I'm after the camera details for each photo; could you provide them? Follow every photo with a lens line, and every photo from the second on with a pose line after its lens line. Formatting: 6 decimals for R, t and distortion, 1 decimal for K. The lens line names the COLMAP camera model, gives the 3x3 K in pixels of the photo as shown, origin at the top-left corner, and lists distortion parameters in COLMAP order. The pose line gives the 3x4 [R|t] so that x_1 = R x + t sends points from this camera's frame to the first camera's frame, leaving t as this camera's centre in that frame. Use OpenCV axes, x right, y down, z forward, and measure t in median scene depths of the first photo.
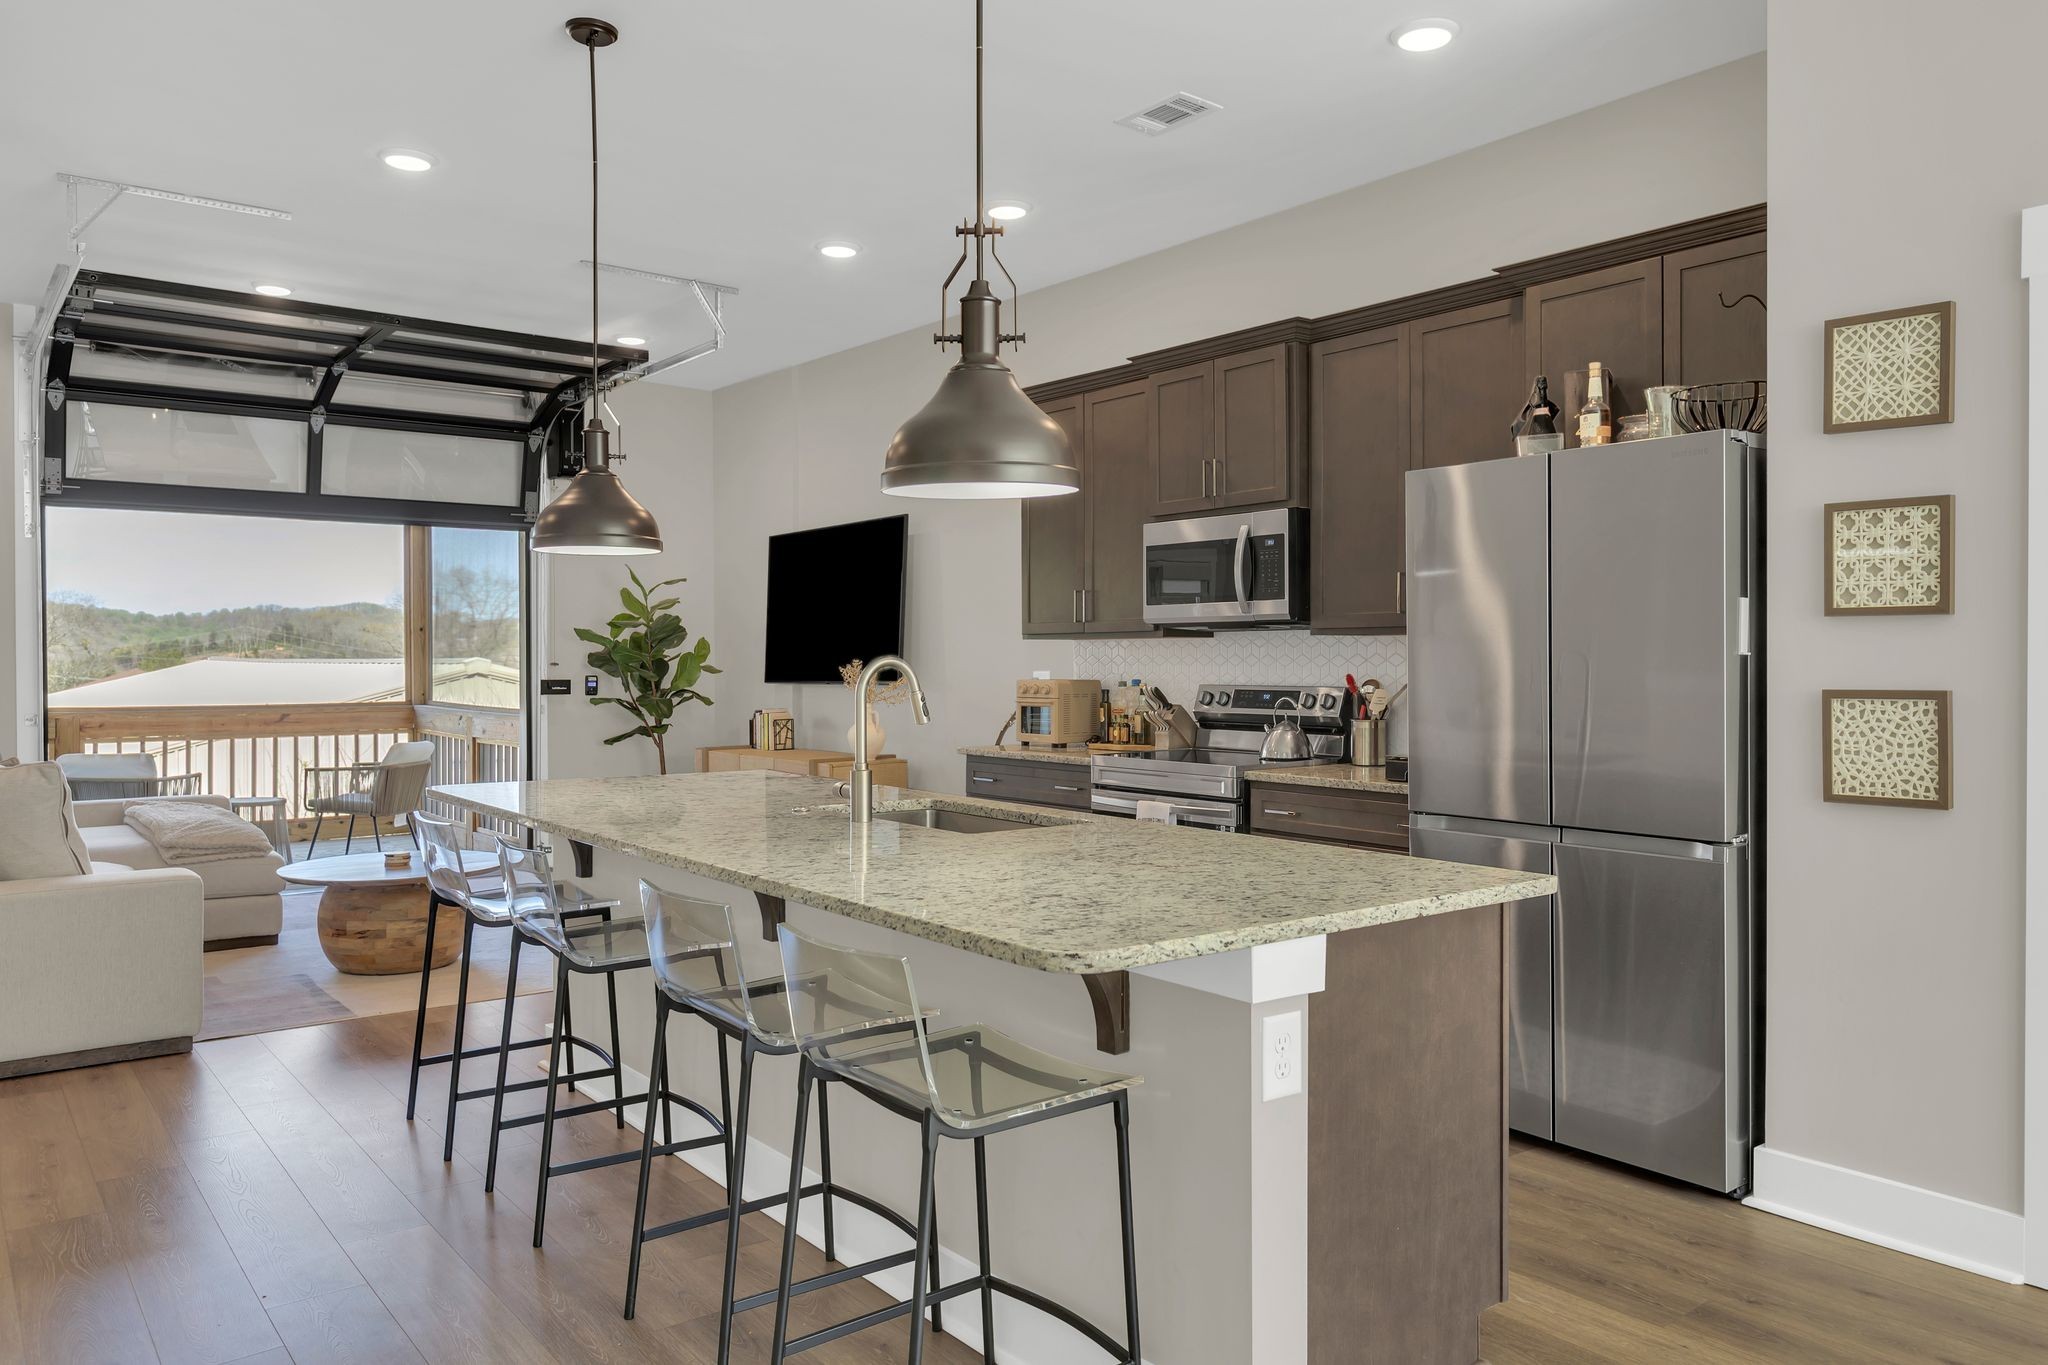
lens RADIAL K [[1497.2, 0, 1021.3], [0, 1497.2, 678.4], [0, 0, 1]] dist [0.016044, -0.000903]
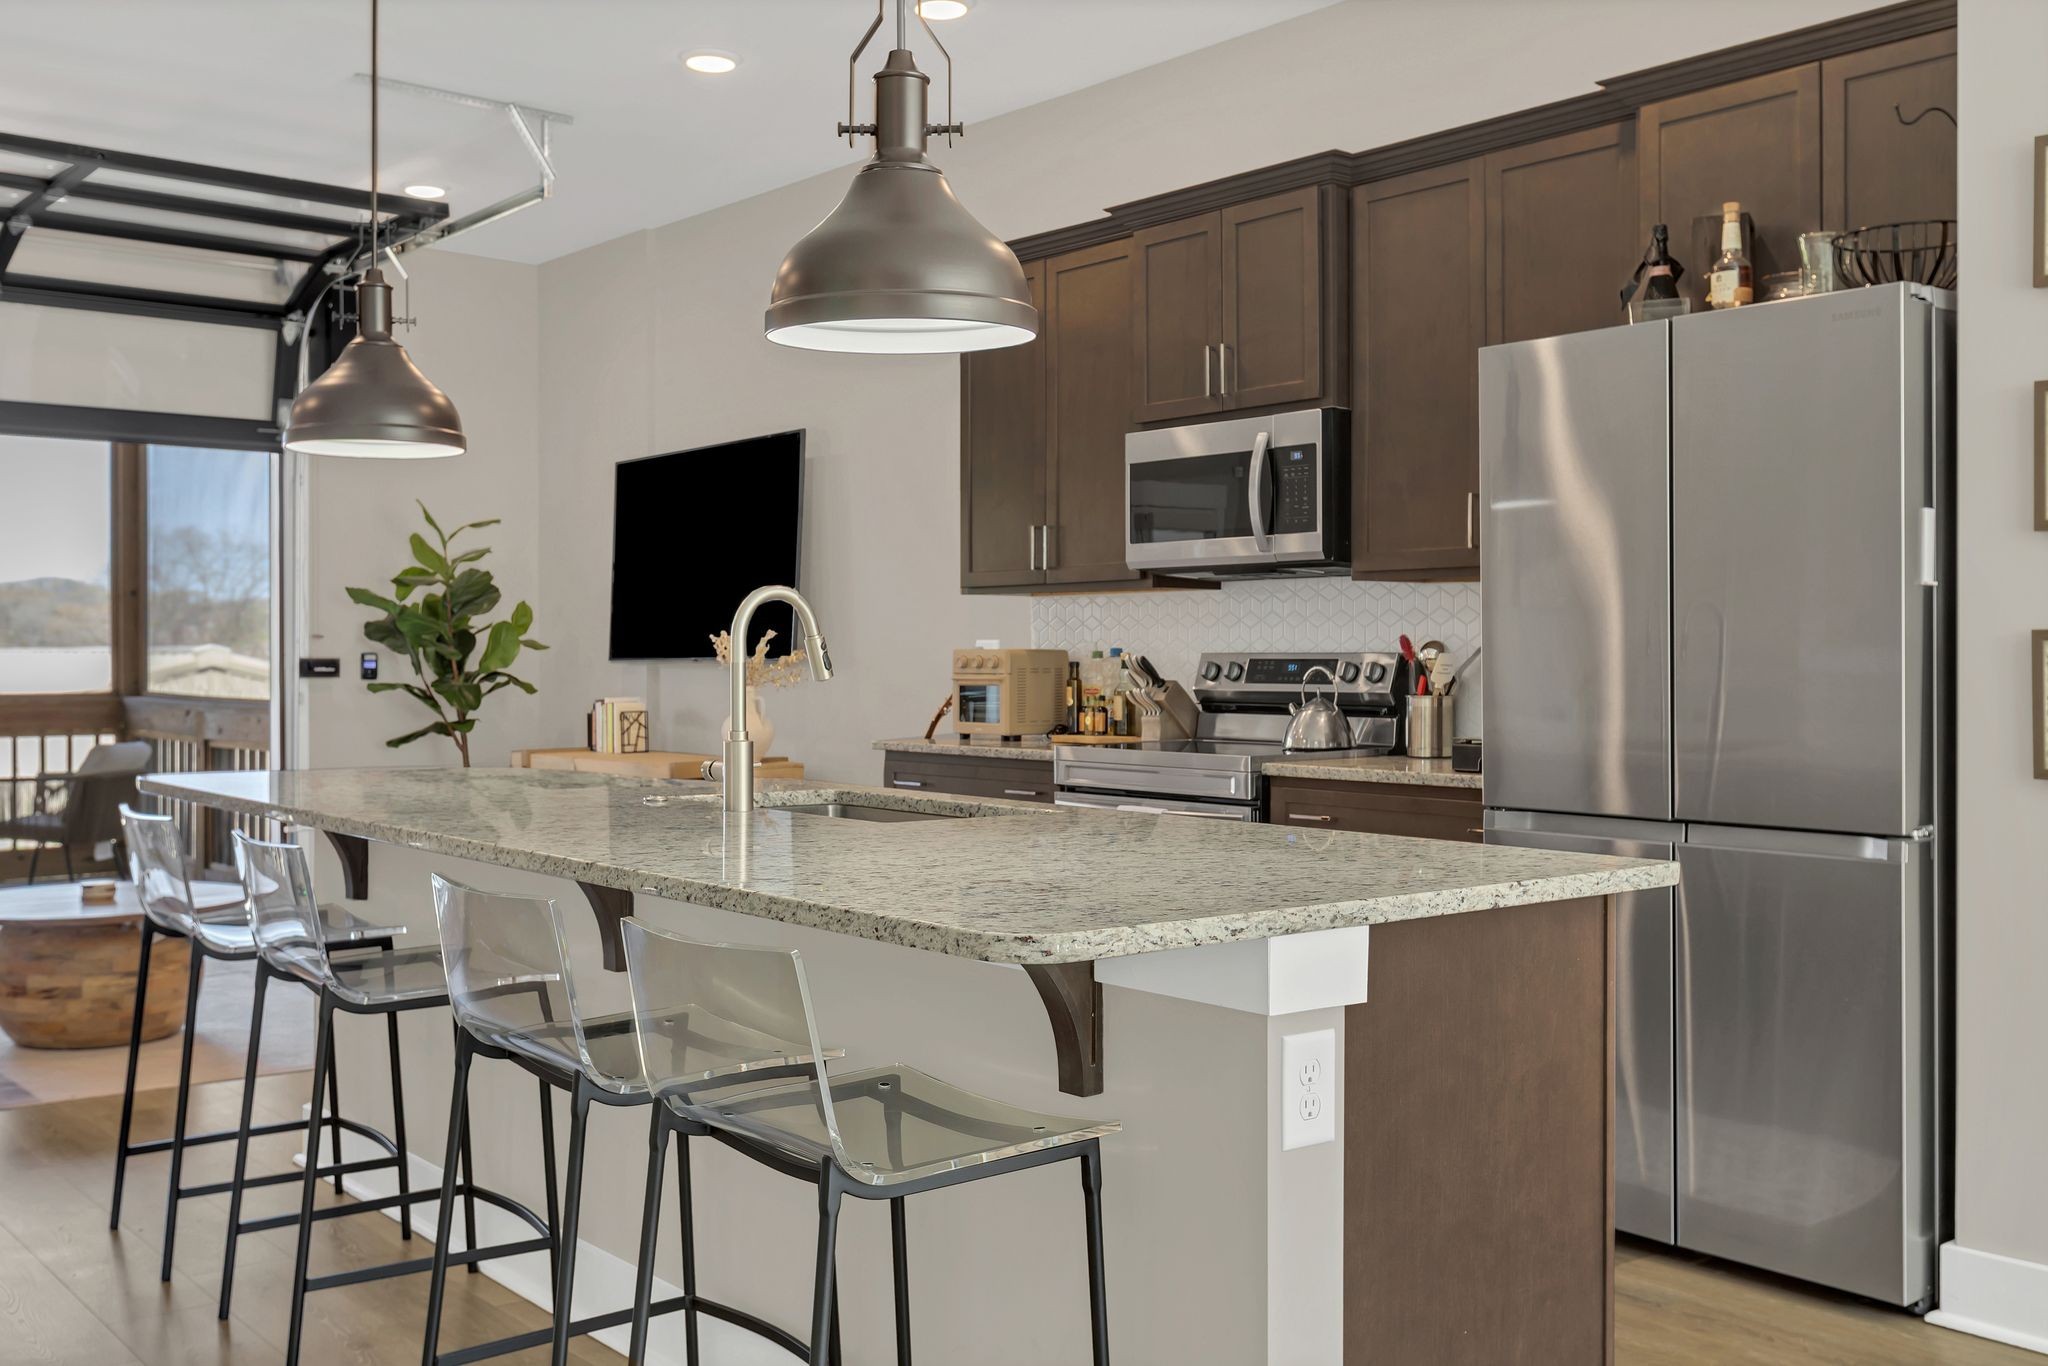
lens RADIAL K [[2040.4, 0, 1021.8], [0, 2040.4, 673.4], [0, 0, 1]] dist [0.009702, 0.000000]
pose [[0.999562, 0.001319, 0.029548, 0.001197], [-0.001212, 0.999993, -0.003638, 0.022112], [-0.029553, 0.003600, 0.999557, 0.000106]]
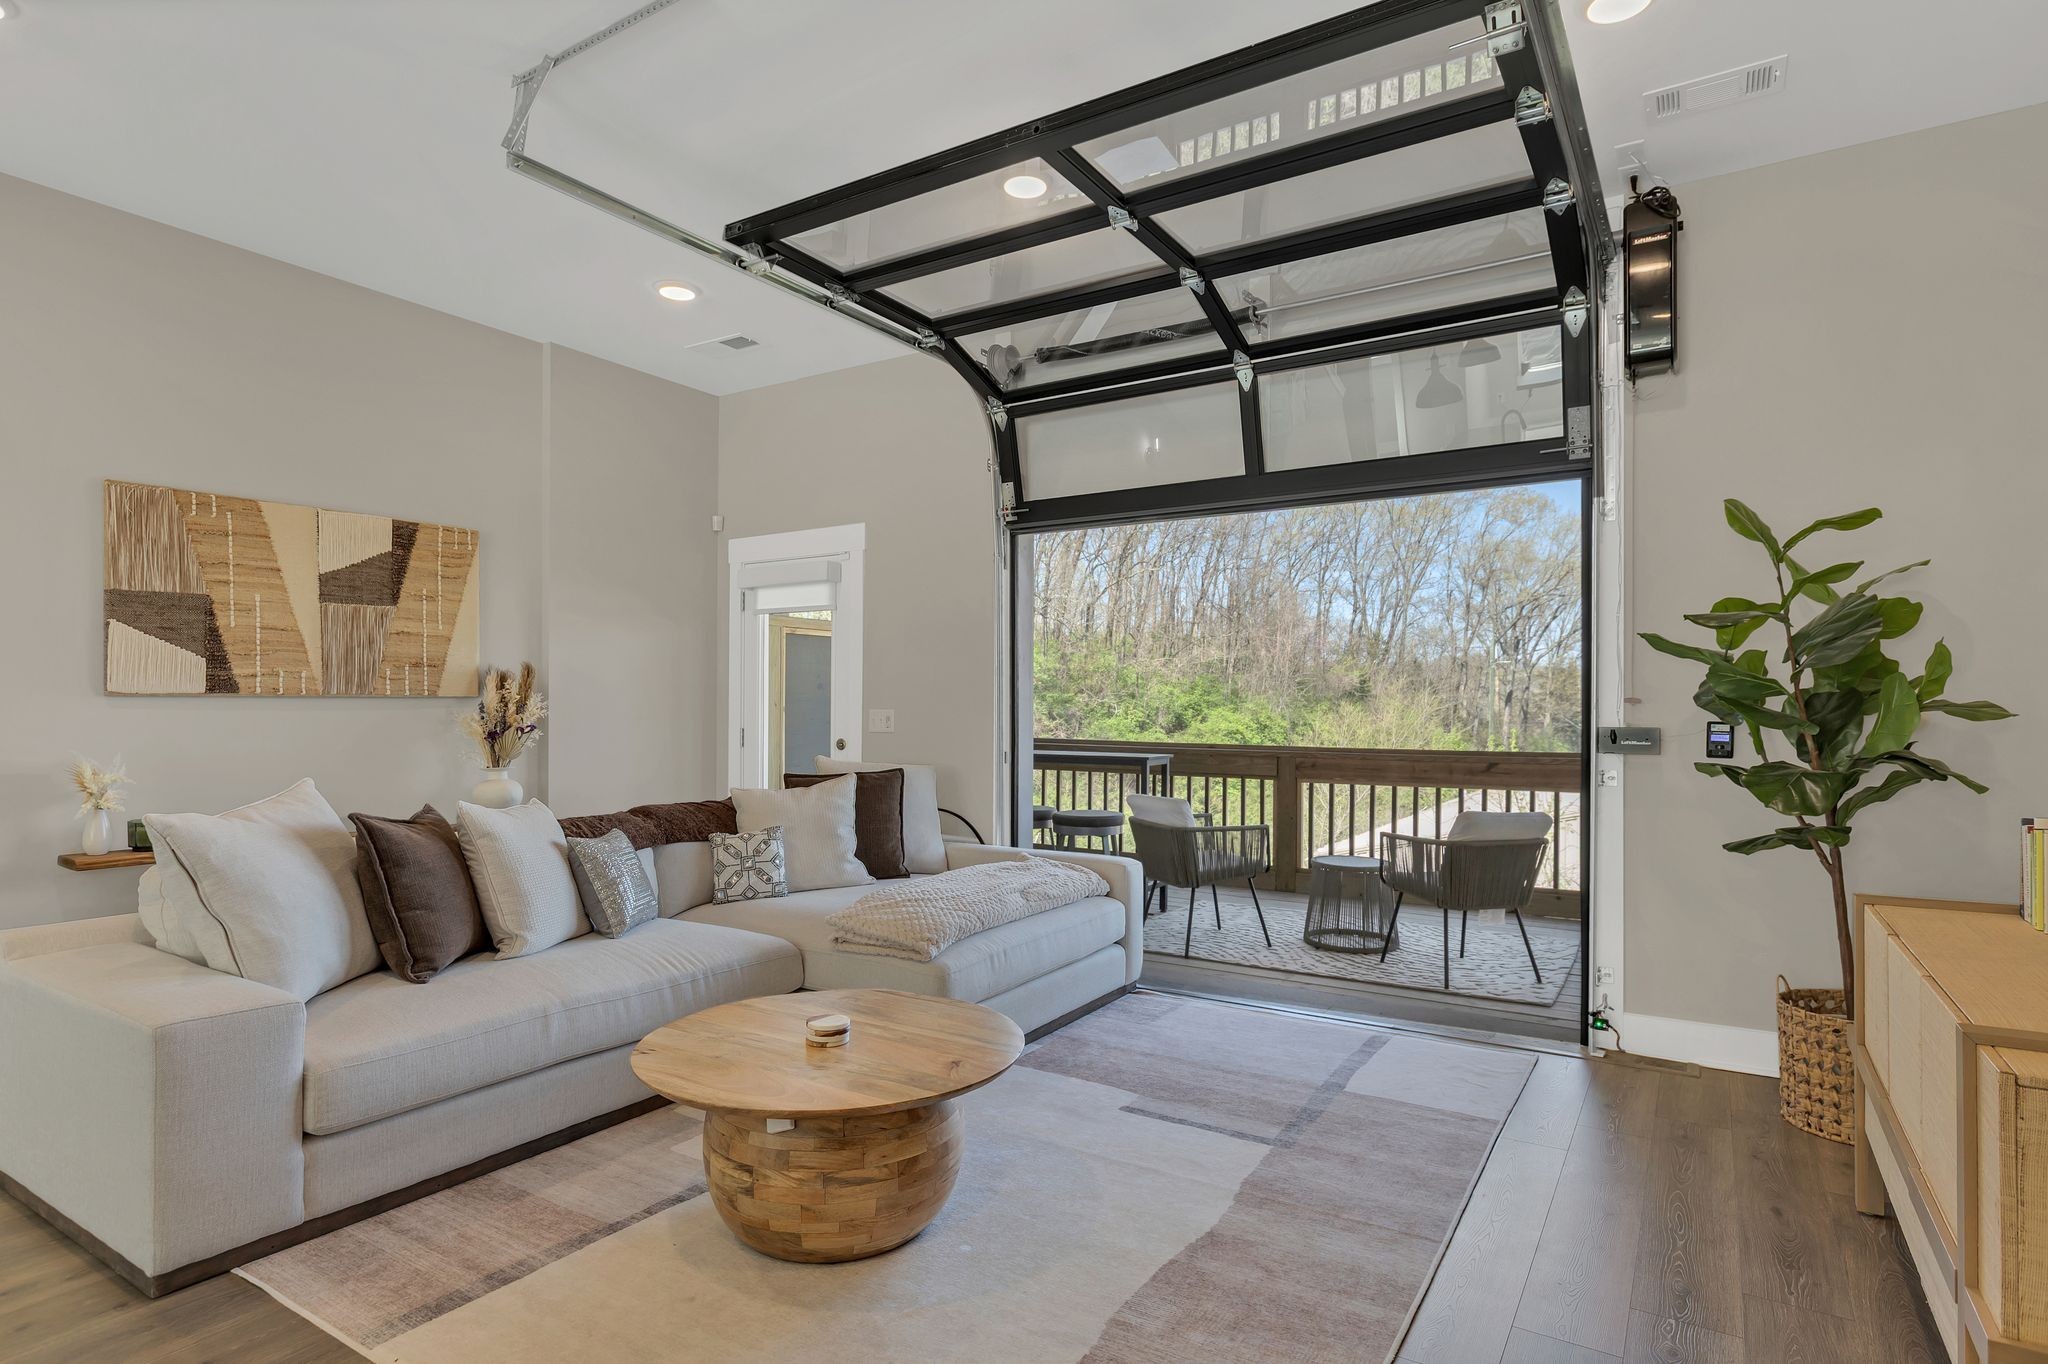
lens RADIAL K [[1079.2, 0, 1022.7], [0, 1079.2, 695.4], [0, 0, 1]] dist [-0.003126, -0.000216]
pose [[0.371353, -0.011919, -0.928415, -0.034634], [-0.008519, 0.999832, -0.016243, -0.006118], [0.928453, 0.013941, 0.371189, 1.220273]]
